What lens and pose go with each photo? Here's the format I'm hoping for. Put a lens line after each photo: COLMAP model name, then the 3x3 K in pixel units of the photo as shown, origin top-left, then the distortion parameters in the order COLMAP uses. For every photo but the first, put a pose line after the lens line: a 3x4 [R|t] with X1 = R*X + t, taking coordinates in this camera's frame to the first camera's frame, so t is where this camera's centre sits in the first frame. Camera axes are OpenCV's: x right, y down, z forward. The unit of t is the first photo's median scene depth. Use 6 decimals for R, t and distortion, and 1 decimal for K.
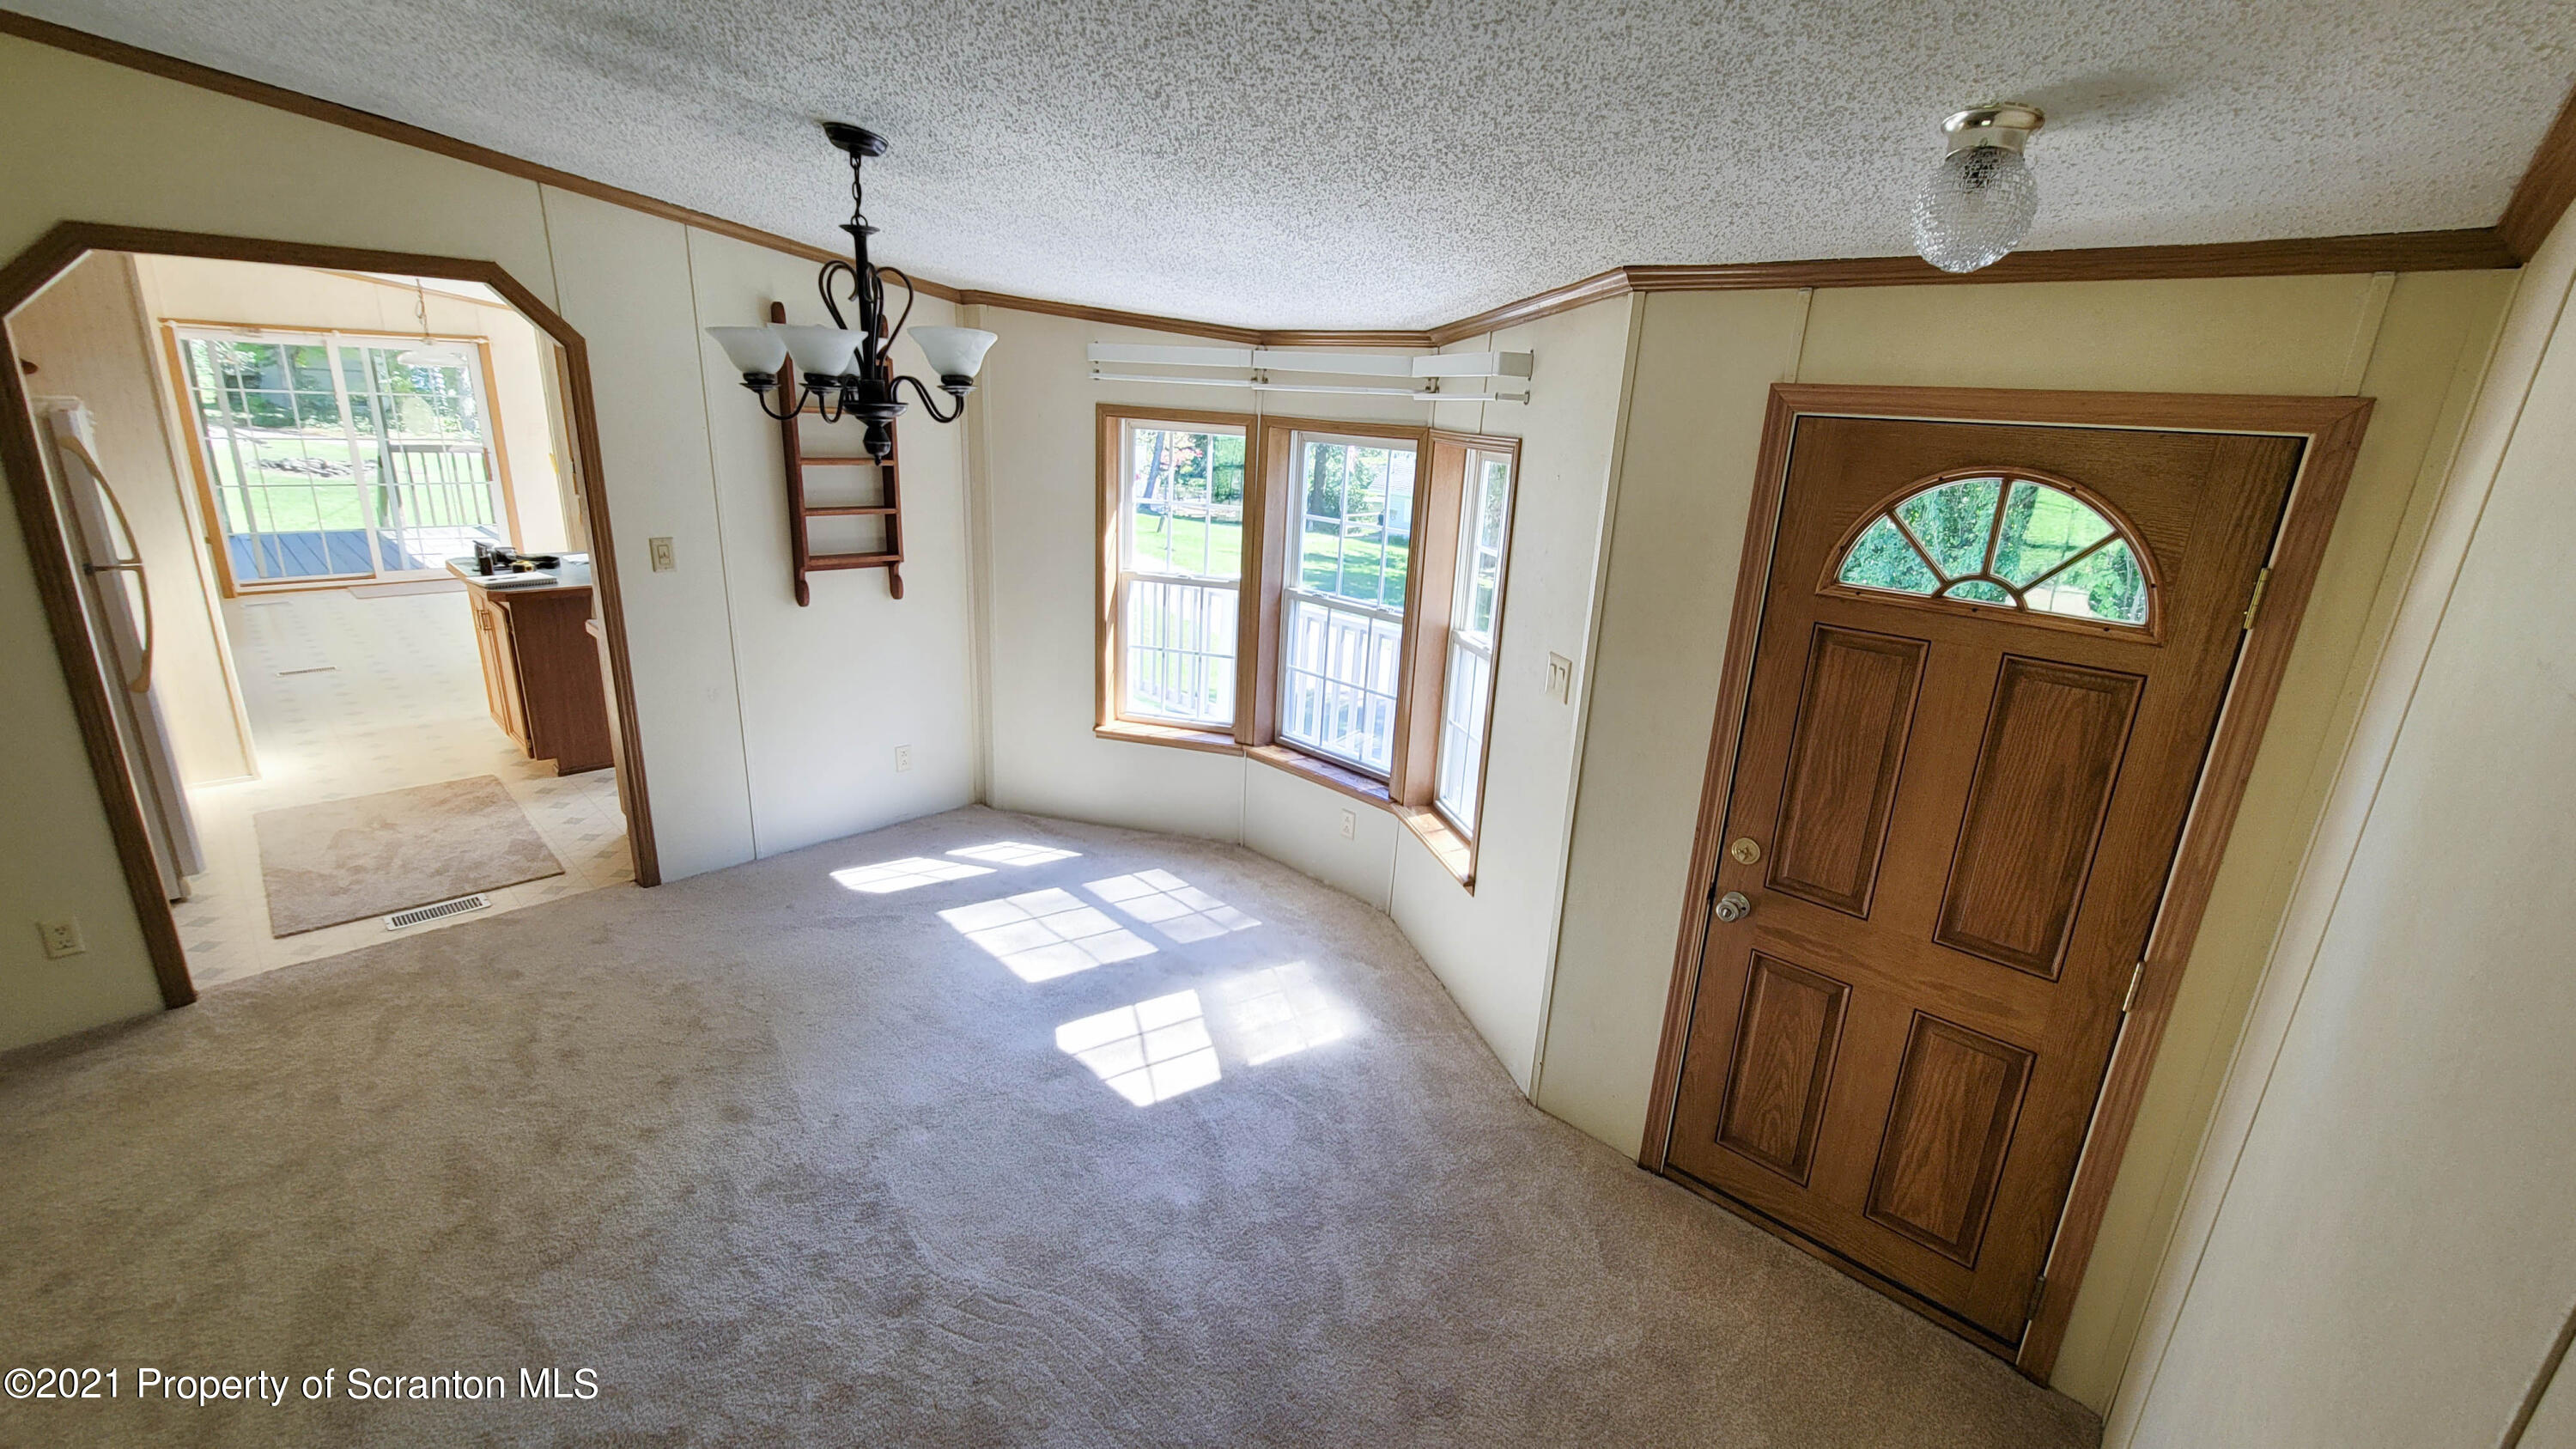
lens RADIAL K [[1051.5, 0, 1317.7], [0, 1051.5, 729.7], [0, 0, 1]] dist [0.002480, -0.000198]
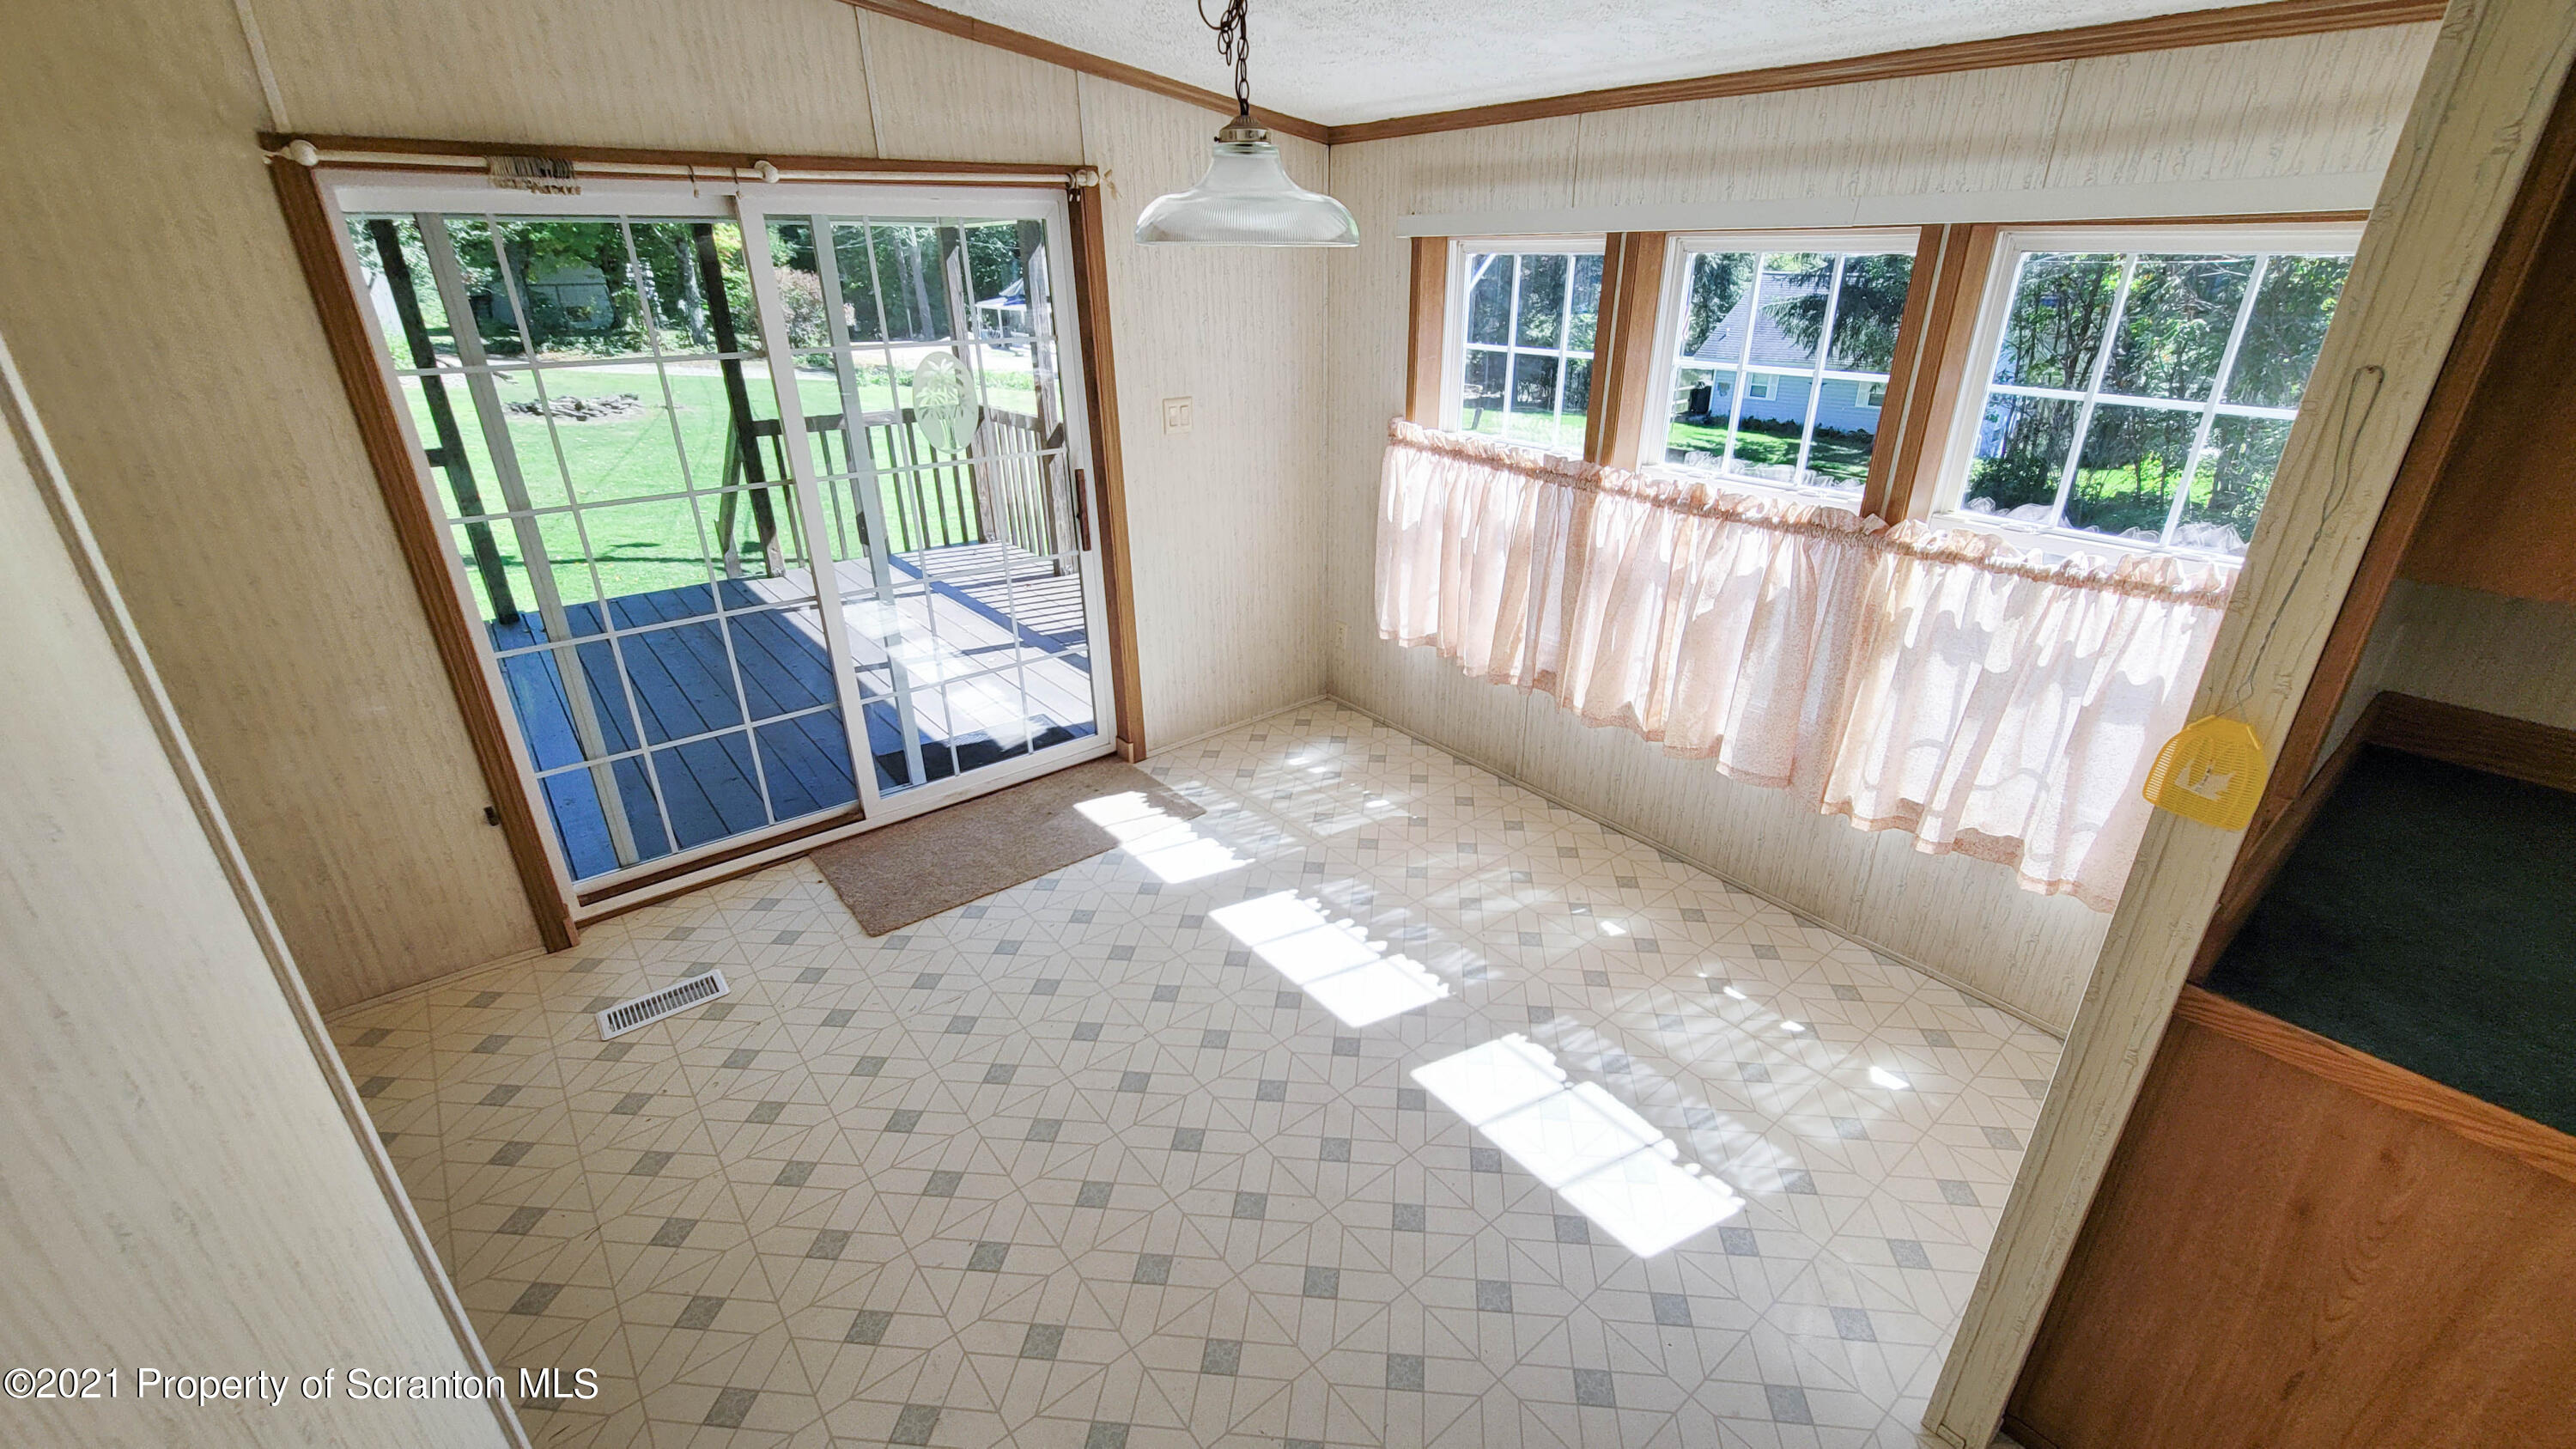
lens RADIAL K [[1040.1, 0, 1318.6], [0, 1040.1, 722.9], [0, 0, 1]] dist [0.007036, 0.000122]
pose [[0.990523, -0.001230, -0.137341, -1.639430], [0.016674, 0.993641, 0.111357, -0.543537], [0.136331, -0.112591, 0.984244, 1.560539]]
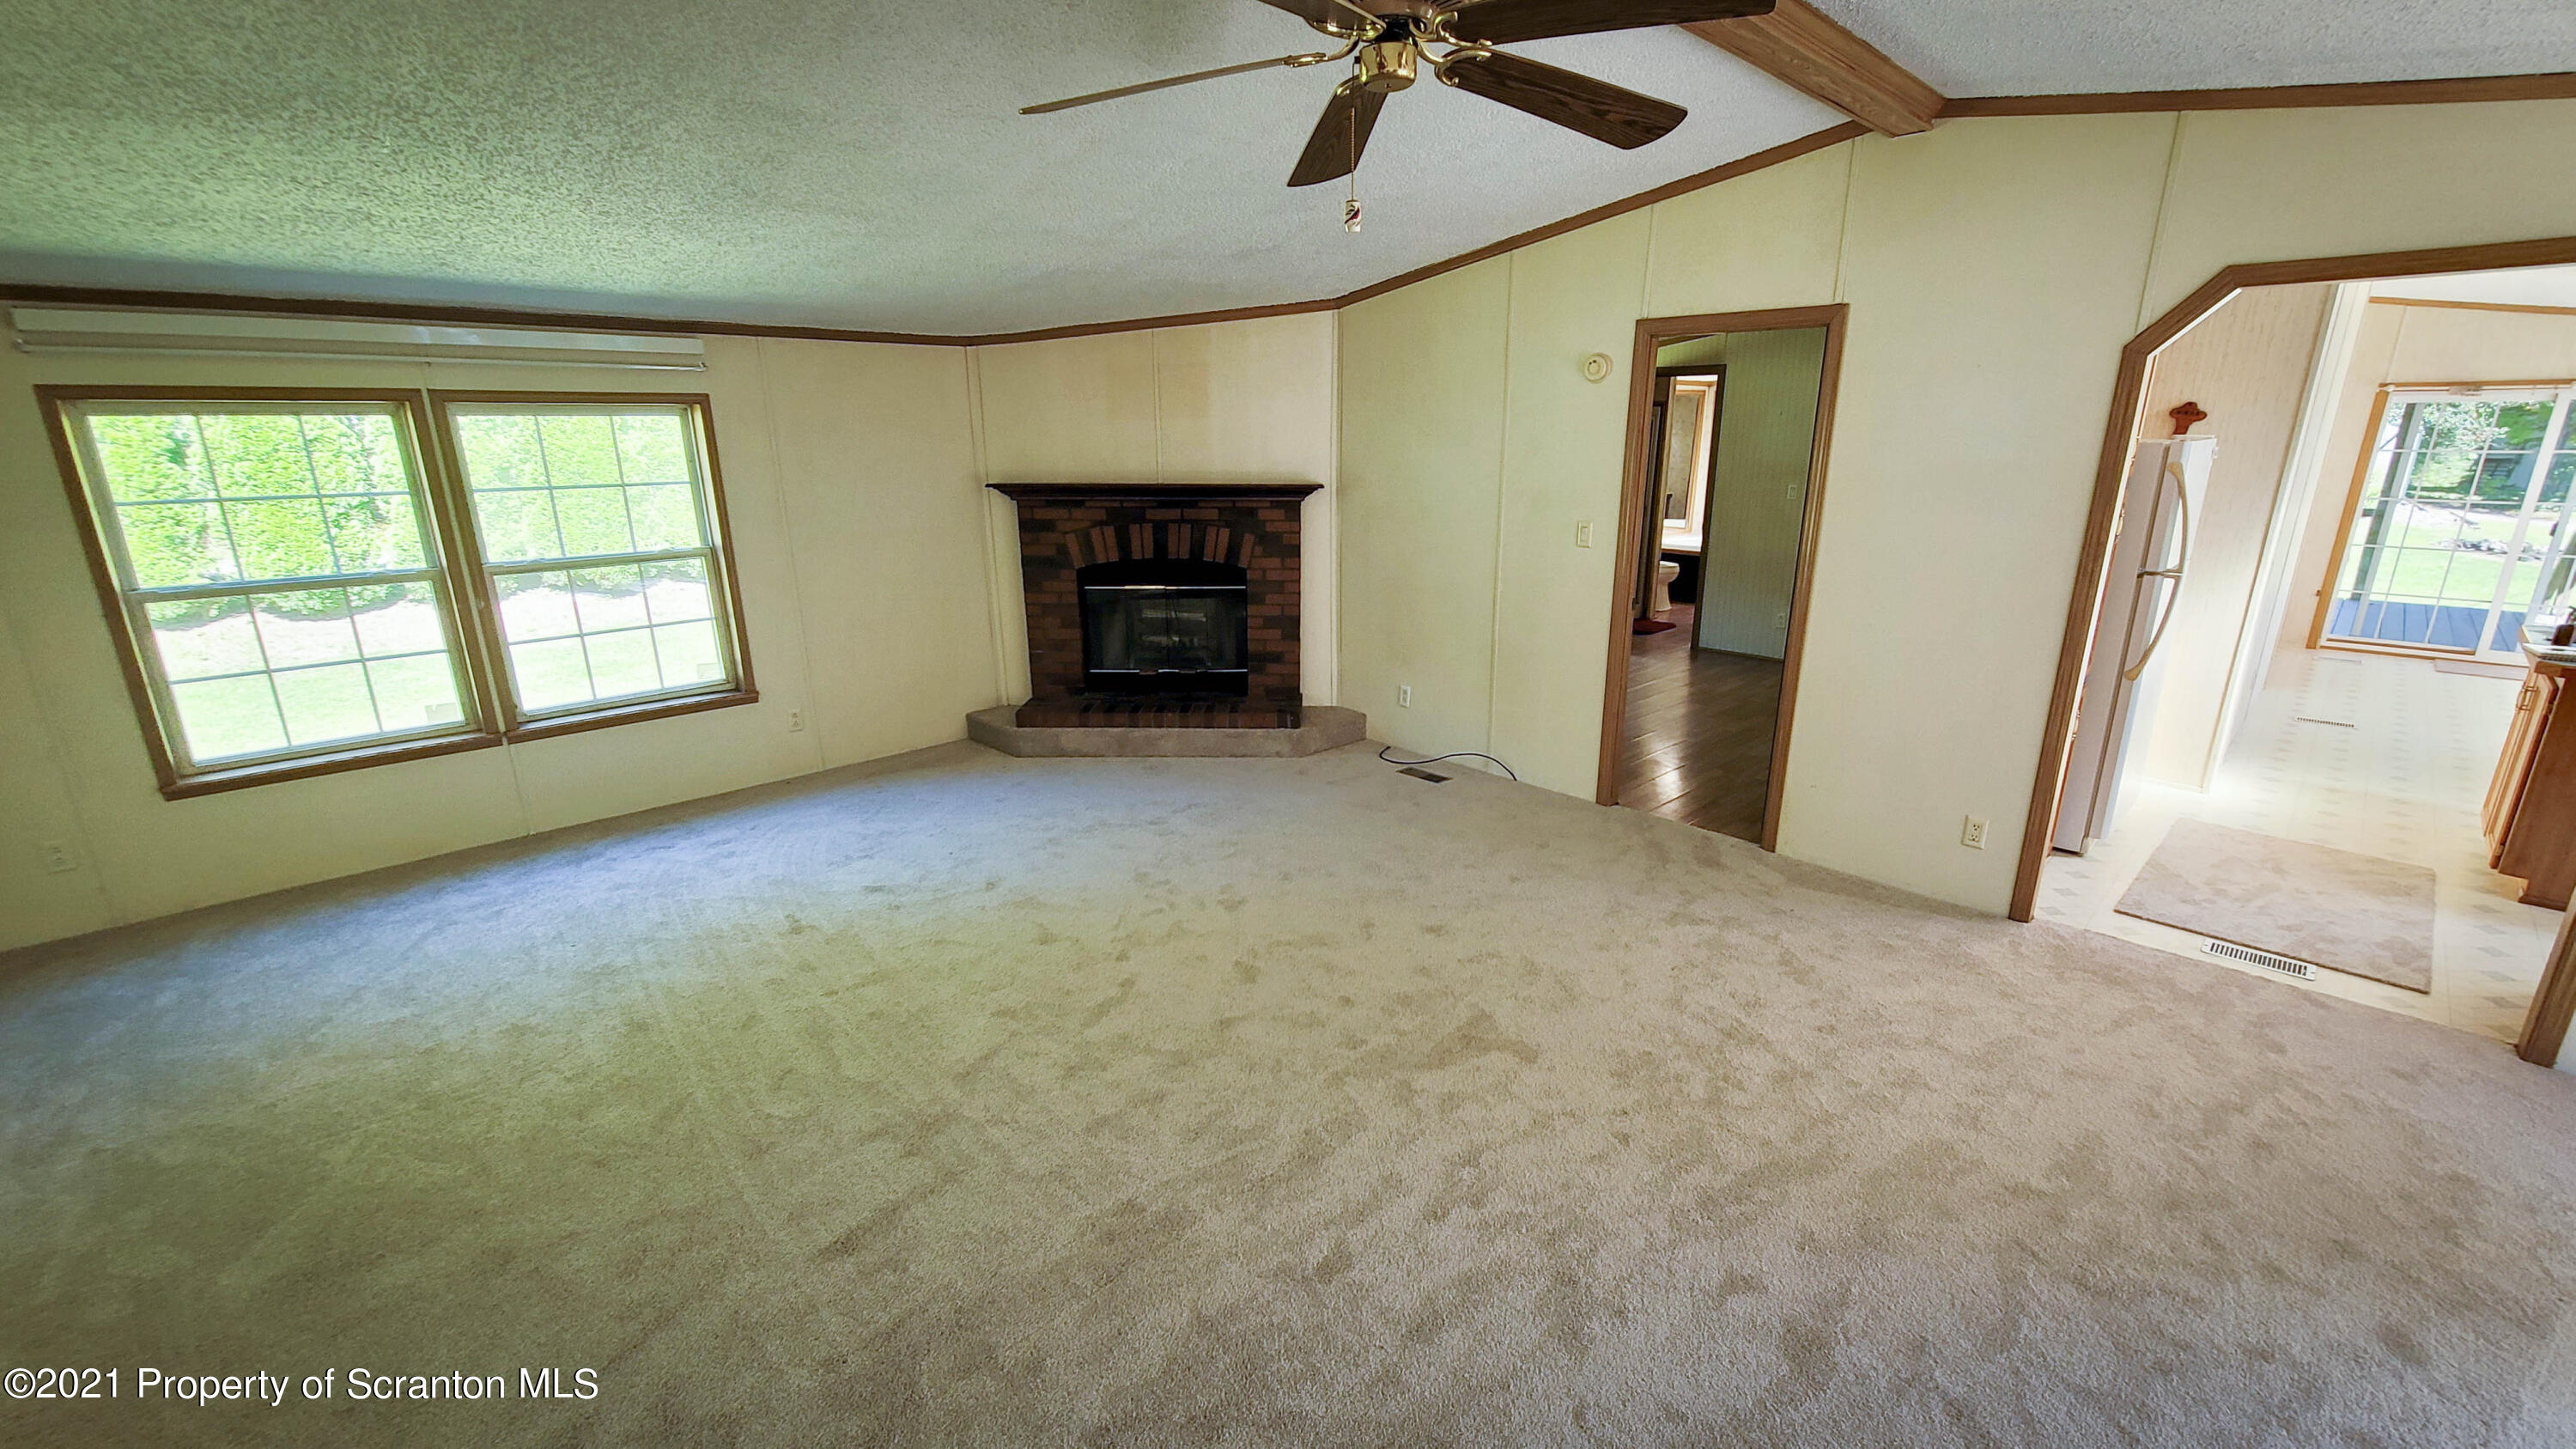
lens RADIAL K [[1051.5, 0, 1317.7], [0, 1051.5, 729.7], [0, 0, 1]] dist [0.002480, -0.000198]
pose [[-0.030780, 0.222709, -0.974399, 0.068035], [-0.298356, 0.928370, 0.221614, 0.026205], [0.953958, 0.297540, 0.037871, 0.107172]]
